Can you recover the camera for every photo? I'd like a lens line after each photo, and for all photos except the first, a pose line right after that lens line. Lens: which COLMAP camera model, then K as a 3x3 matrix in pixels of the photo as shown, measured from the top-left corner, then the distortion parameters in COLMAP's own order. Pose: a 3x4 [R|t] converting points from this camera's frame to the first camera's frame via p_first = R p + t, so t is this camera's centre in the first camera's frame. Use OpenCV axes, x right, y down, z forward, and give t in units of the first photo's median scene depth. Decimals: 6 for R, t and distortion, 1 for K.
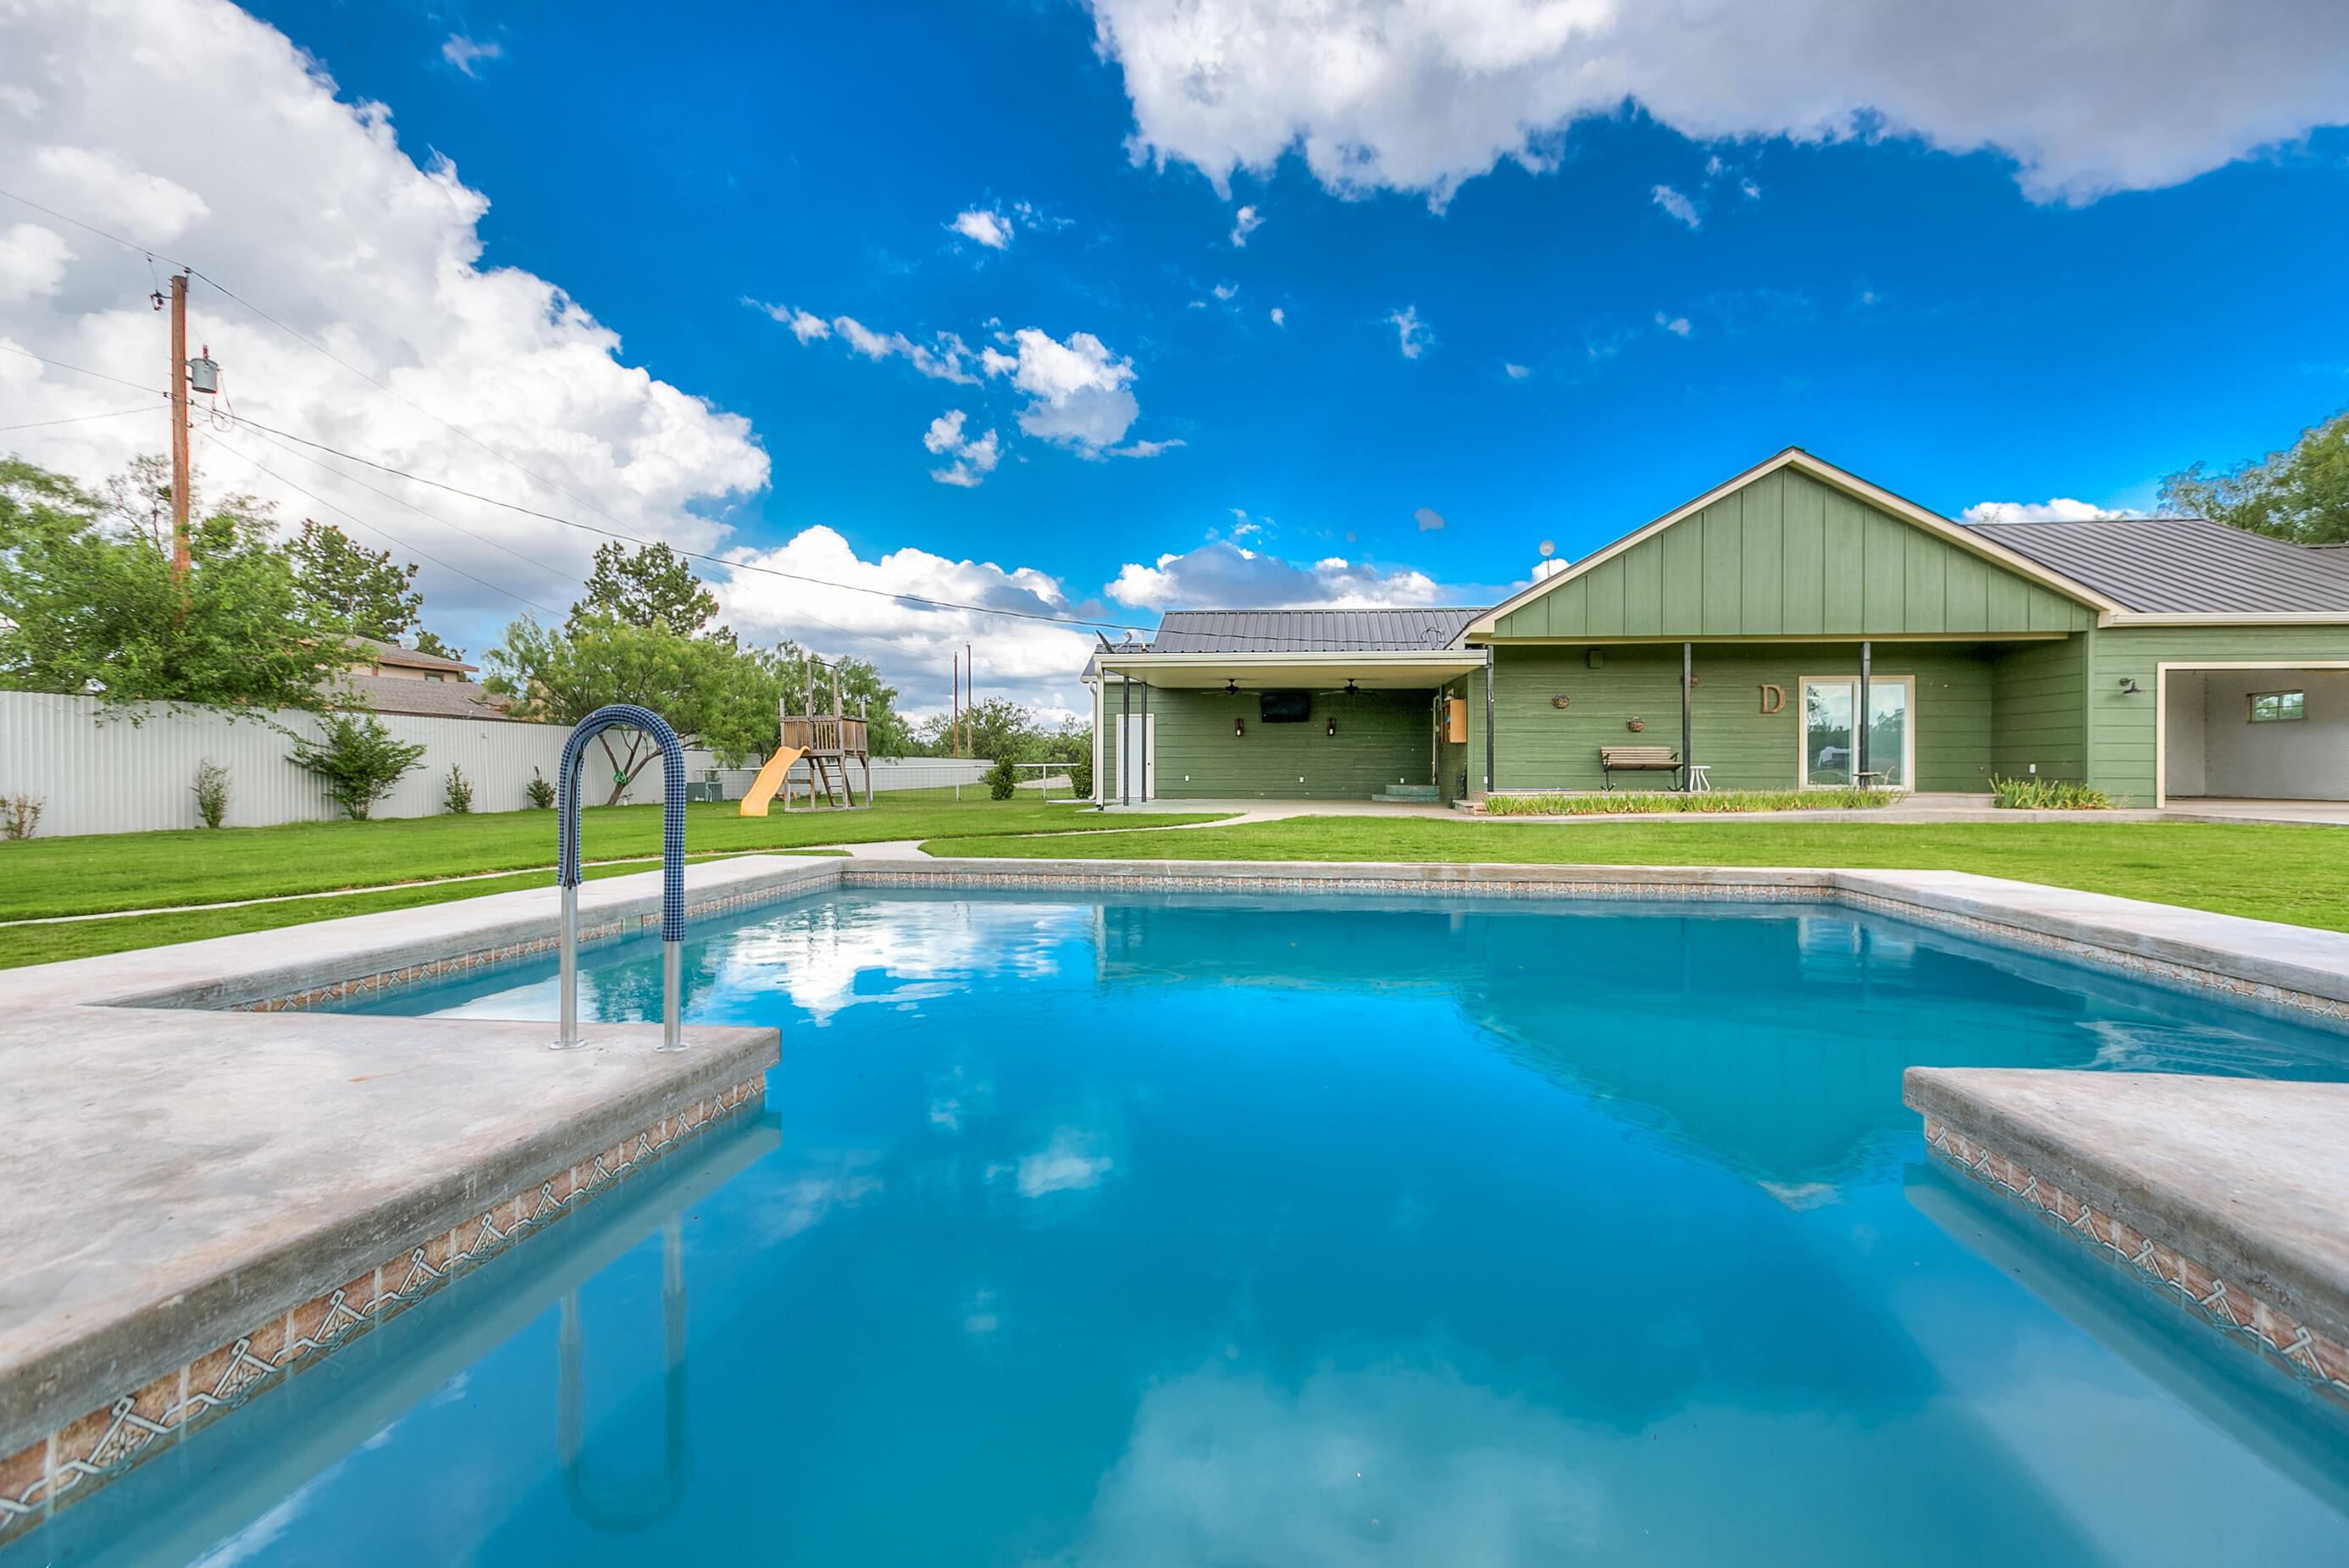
lens RADIAL K [[1072.0, 0, 1174.5], [0, 1072.0, 784.0], [0, 0, 1]] dist [-0.003087, -0.000169]
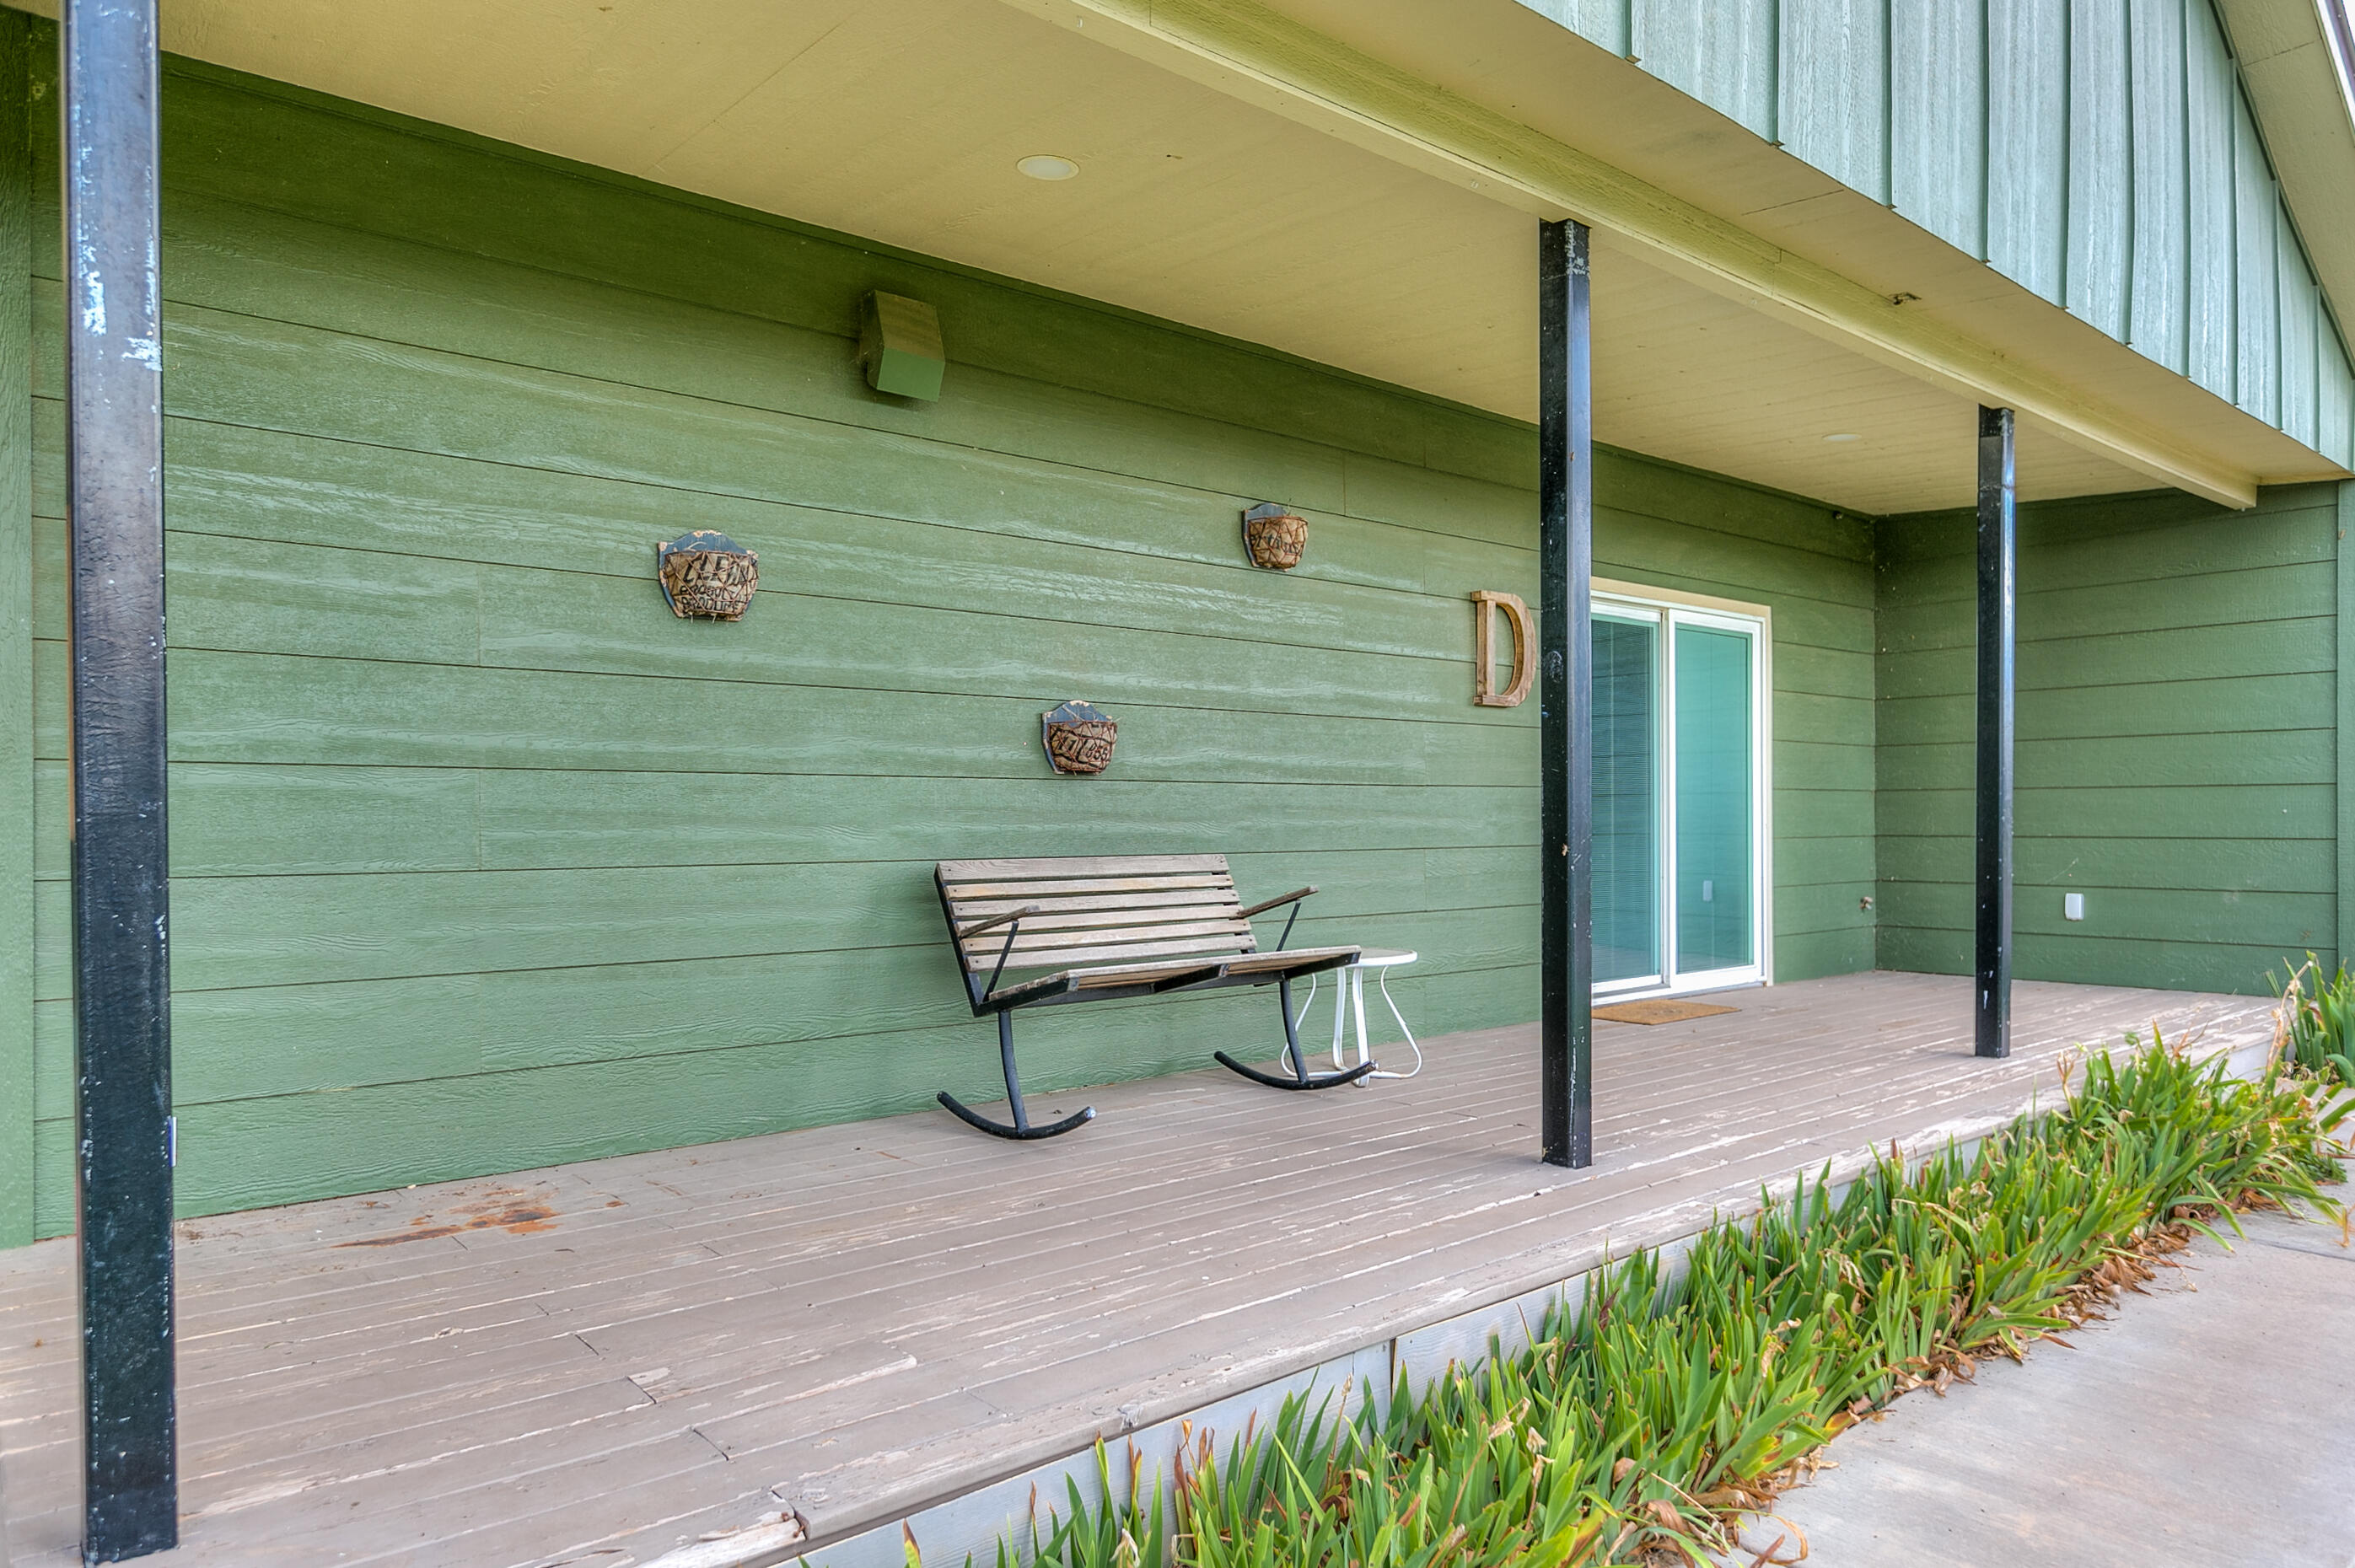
lens RADIAL K [[1518.3, 0, 1177.5], [0, 1518.3, 784.0], [0, 0, 1]] dist [-0.002420, -0.000188]
pose [[0.690326, 0.008152, 0.723453, 0.246874], [0.016576, 0.999496, -0.027080, -0.039568], [-0.723309, 0.030686, 0.689843, 0.798425]]
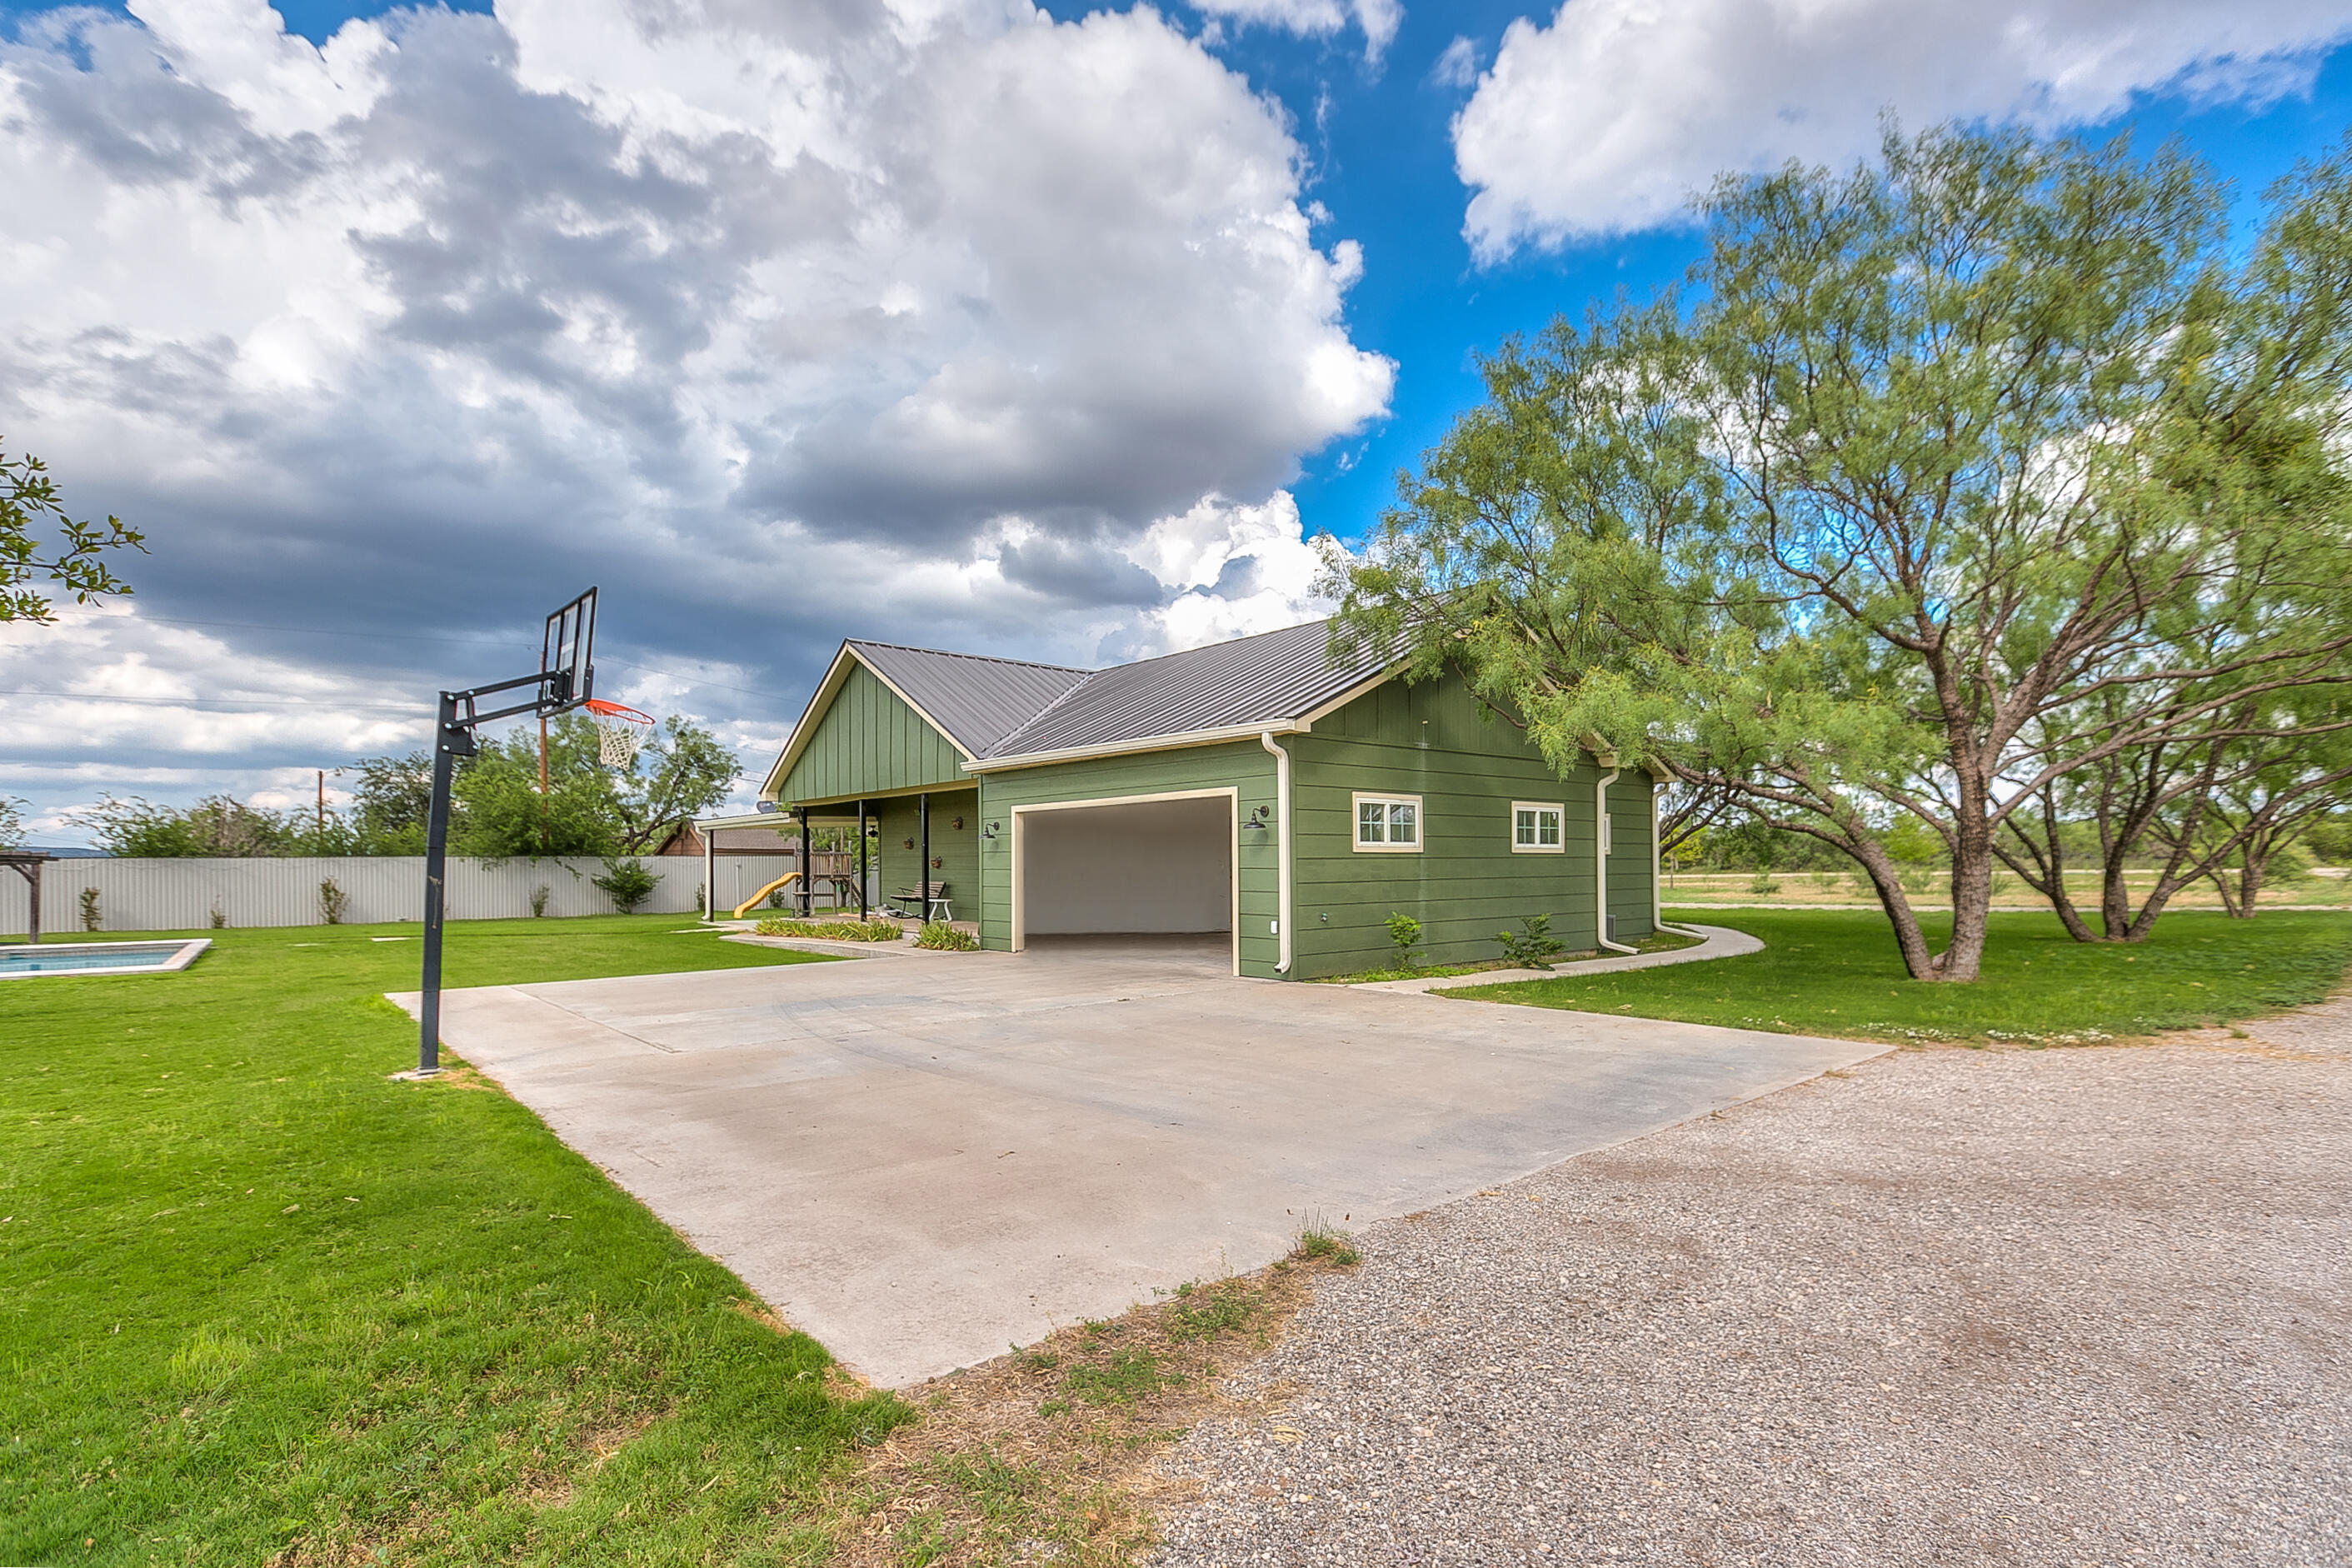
lens RADIAL K [[1125.9, 0, 1172.3], [0, 1125.9, 856.7], [0, 0, 1]] dist [0.004090, 0.000660]
pose [[0.717557, -0.009994, -0.696428, 1.475131], [-0.000763, 0.999885, -0.015135, -0.041710], [0.696499, 0.011391, 0.717467, 0.288269]]
